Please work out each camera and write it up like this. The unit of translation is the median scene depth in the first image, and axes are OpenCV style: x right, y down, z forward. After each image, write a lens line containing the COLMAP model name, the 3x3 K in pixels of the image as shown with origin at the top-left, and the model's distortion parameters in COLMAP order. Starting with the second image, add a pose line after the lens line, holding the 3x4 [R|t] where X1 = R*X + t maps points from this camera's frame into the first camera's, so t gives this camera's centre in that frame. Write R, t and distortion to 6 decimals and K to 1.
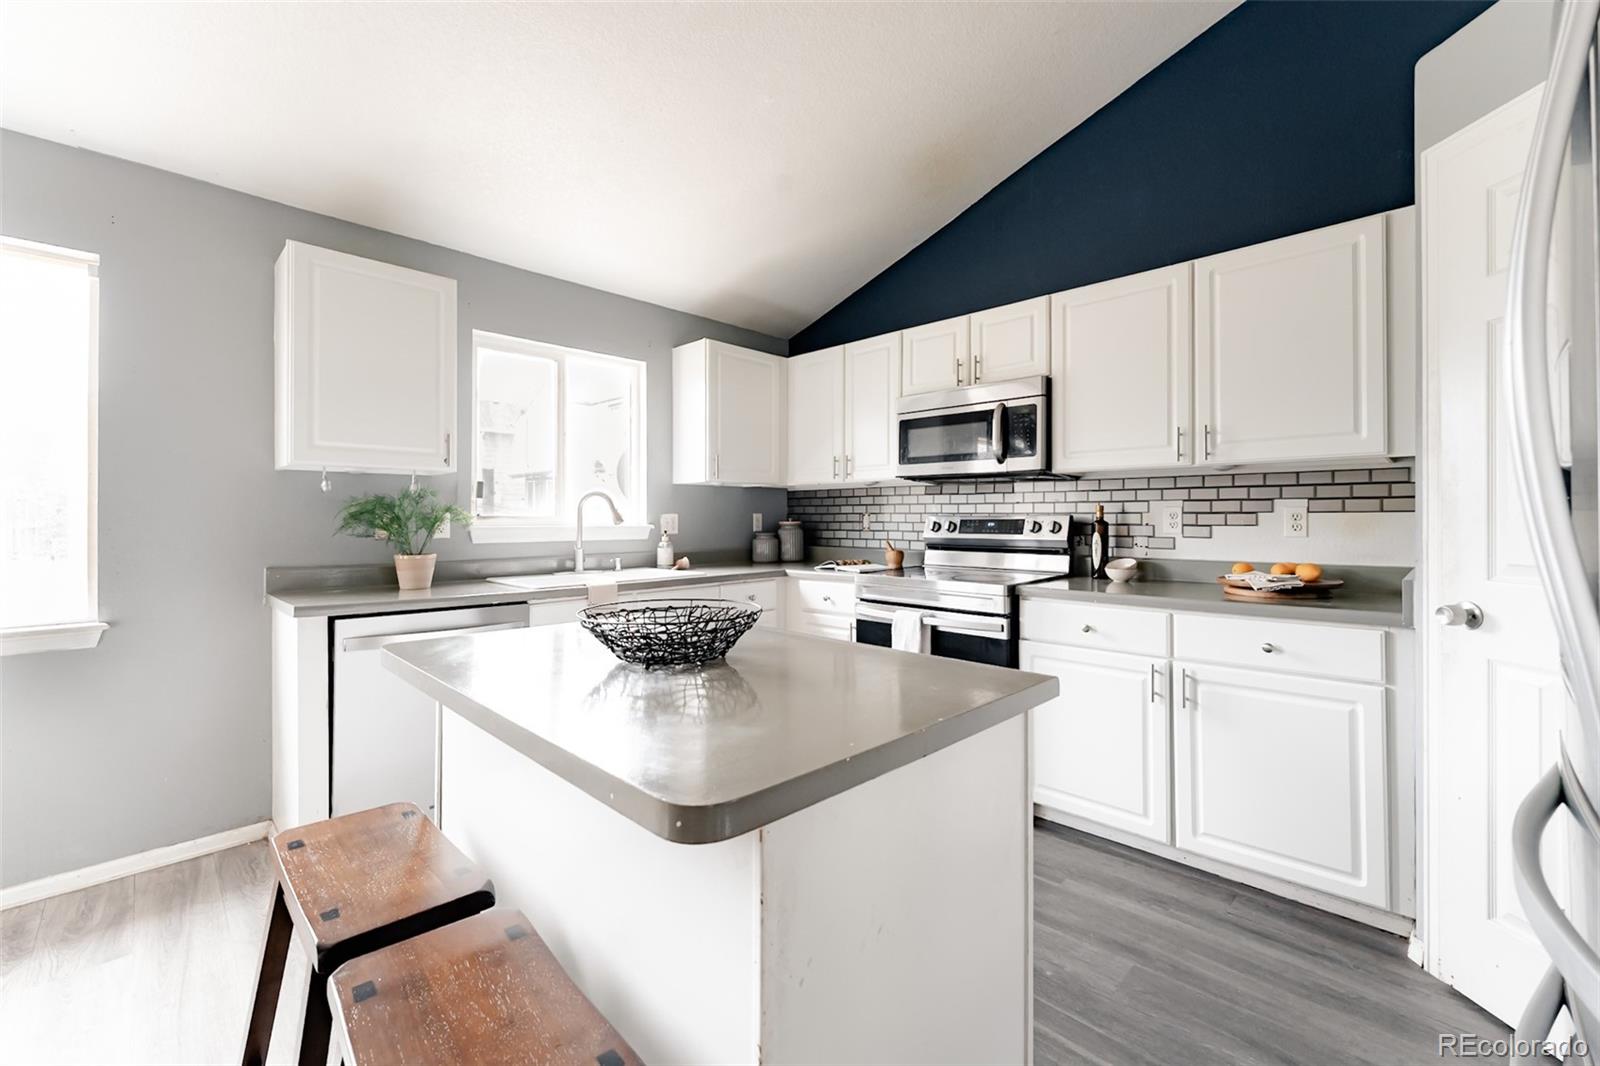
lens RADIAL K [[654.7, 0, 794.0], [0, 654.7, 516.7], [0, 0, 1]] dist [0.000487, -0.000122]
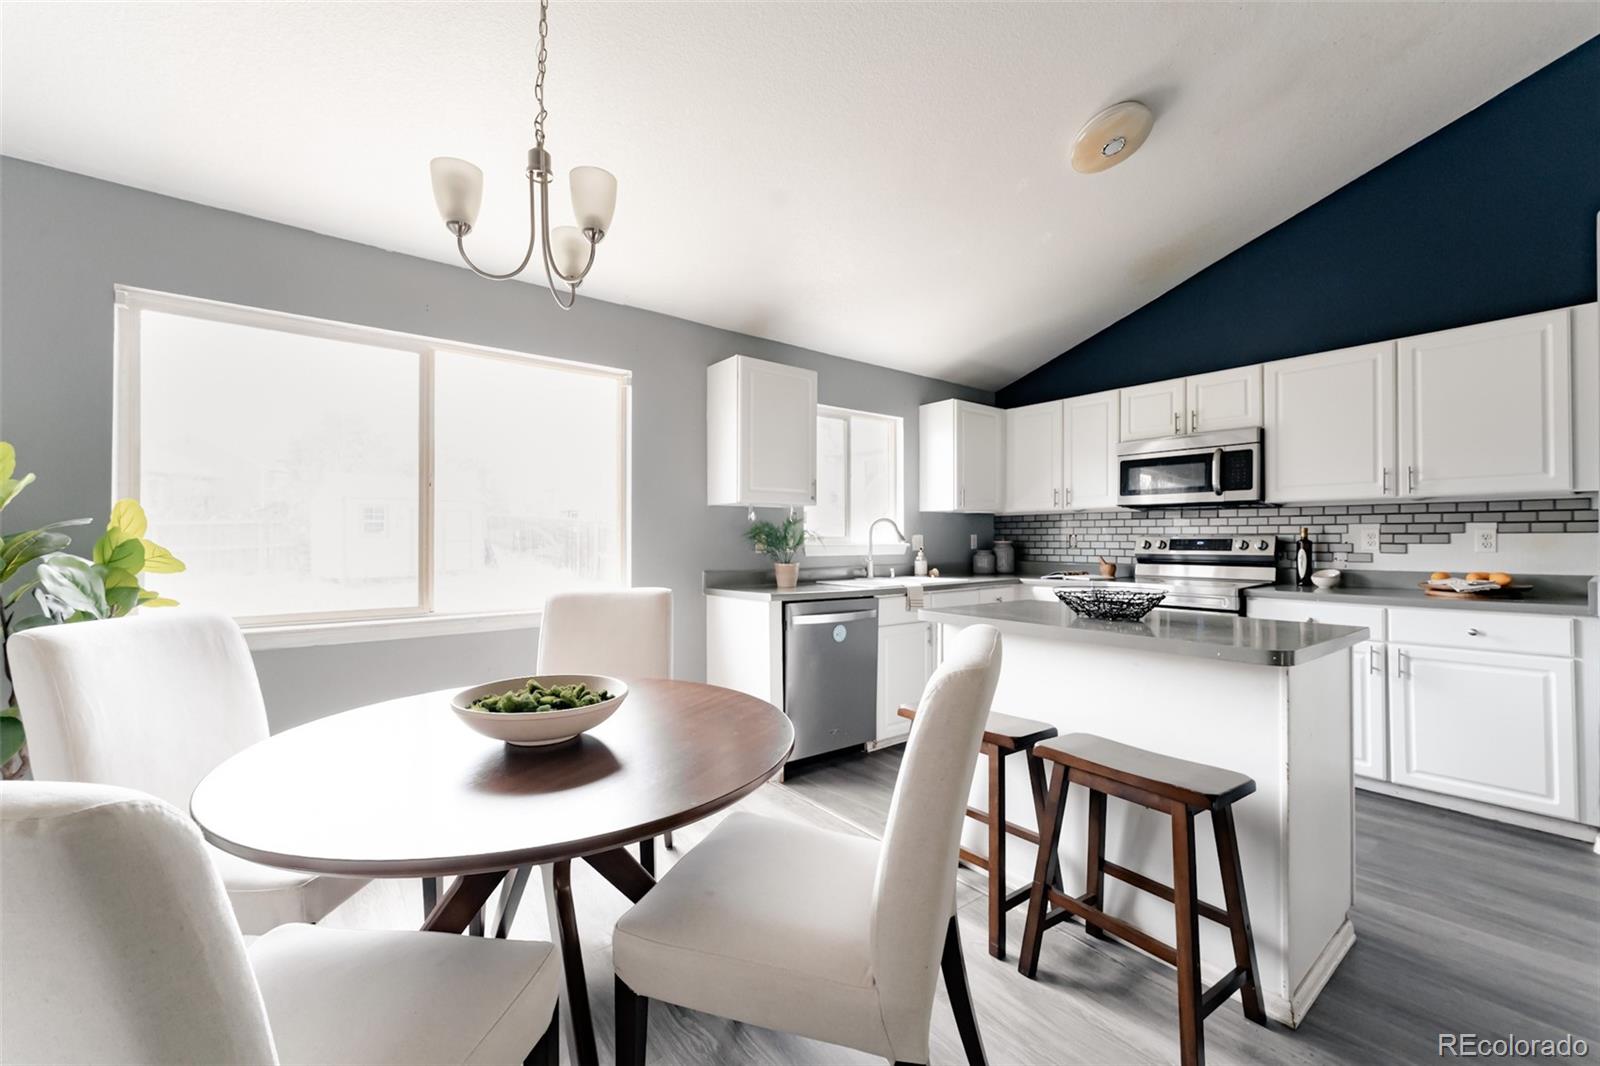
lens RADIAL K [[632.8, 0, 793.4], [0, 632.8, 535.5], [0, 0, 1]] dist [0.000216, -0.000187]
pose [[0.991381, -0.000822, -0.131008, -0.324705], [0.000380, 0.999994, -0.003402, 0.001361], [0.131010, 0.003323, 0.991375, -0.316120]]
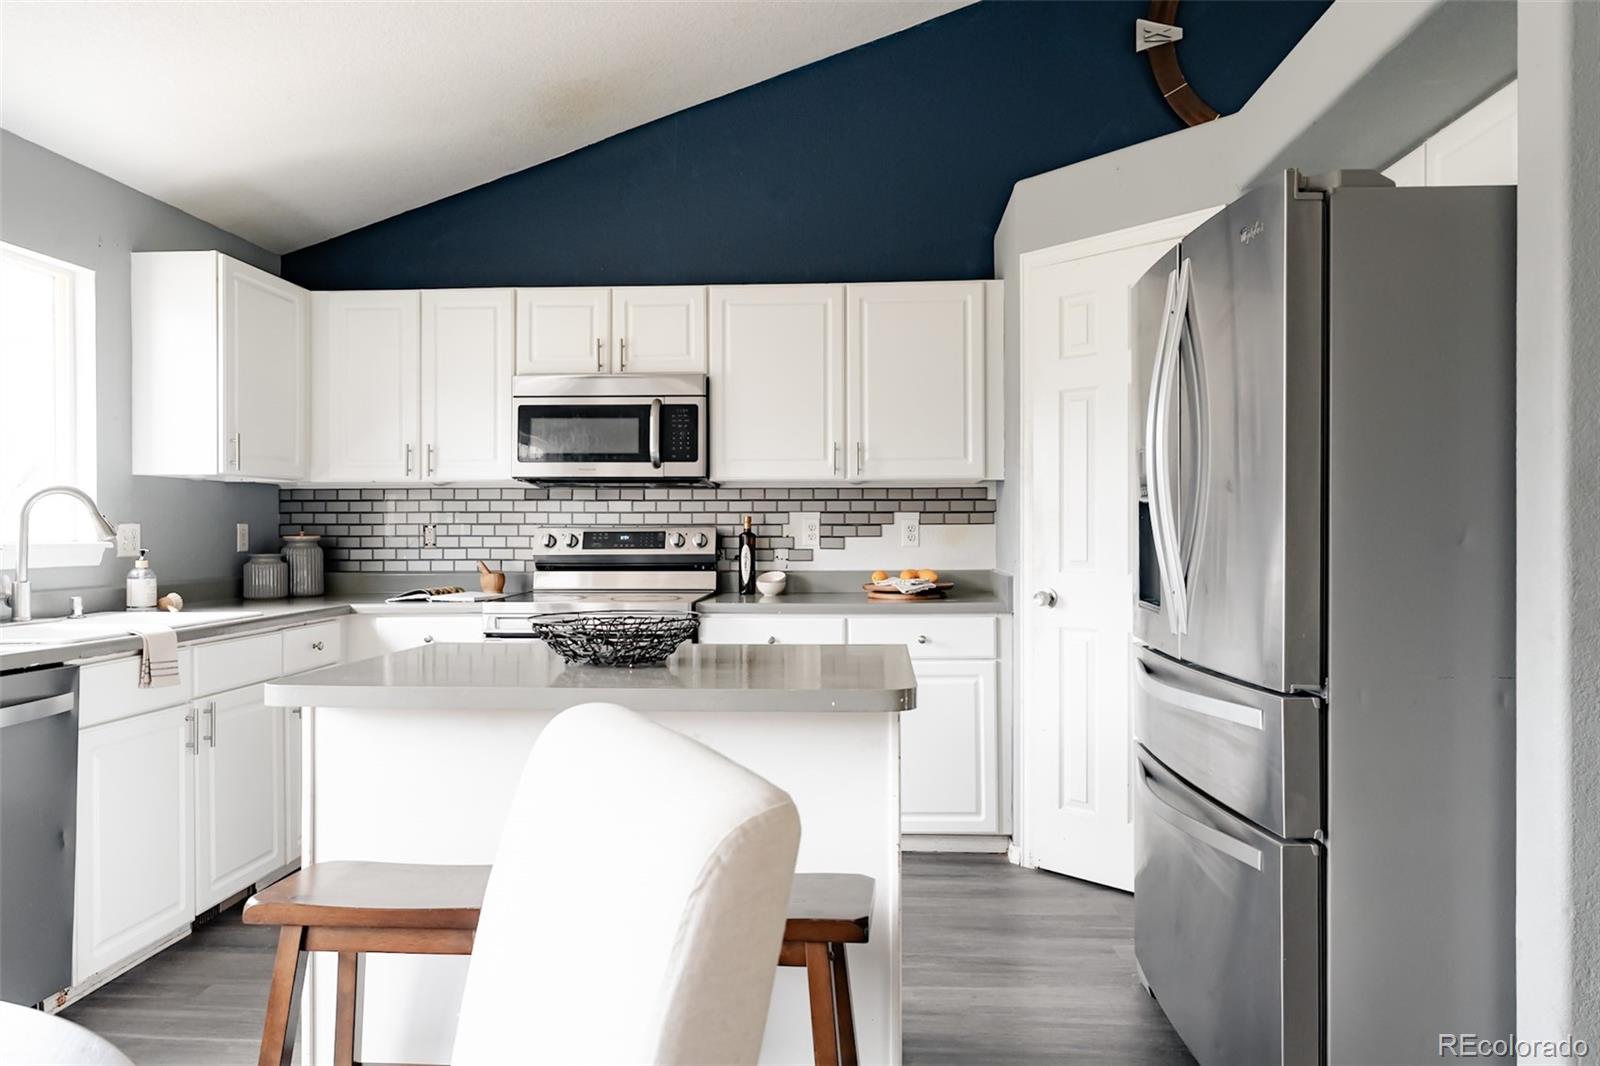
lens RADIAL K [[1058.7, 0, 799.8], [0, 1058.7, 538.8], [0, 0, 1]] dist [-0.003050, 0.001715]
pose [[0.758260, -0.006153, 0.651923, -0.432485], [0.000472, 0.999960, 0.008889, 0.001356], [-0.651952, -0.006433, 0.758233, -0.188205]]
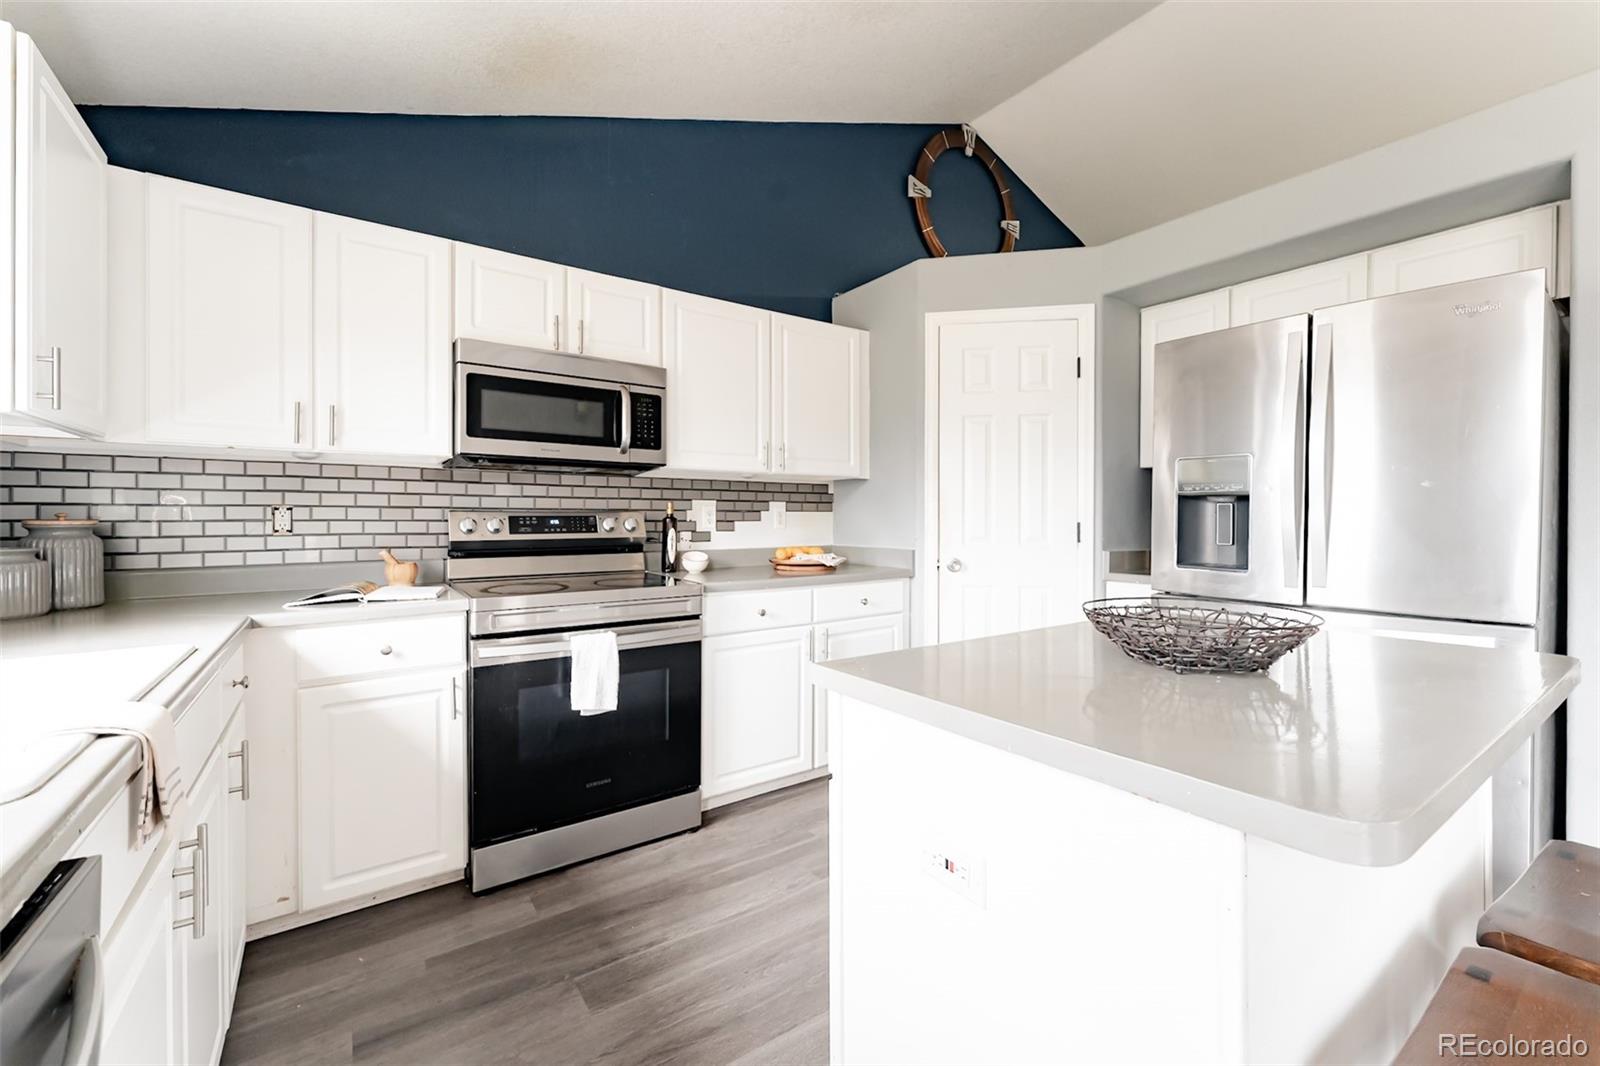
lens RADIAL K [[634.5, 0, 795.7], [0, 634.5, 524.3], [0, 0, 1]] dist [0.000505, -0.000217]
pose [[0.184376, -0.009772, 0.982807, -0.459911], [-0.002643, 0.999942, 0.010438, 0.005613], [-0.982852, -0.004522, 0.184340, 0.566024]]
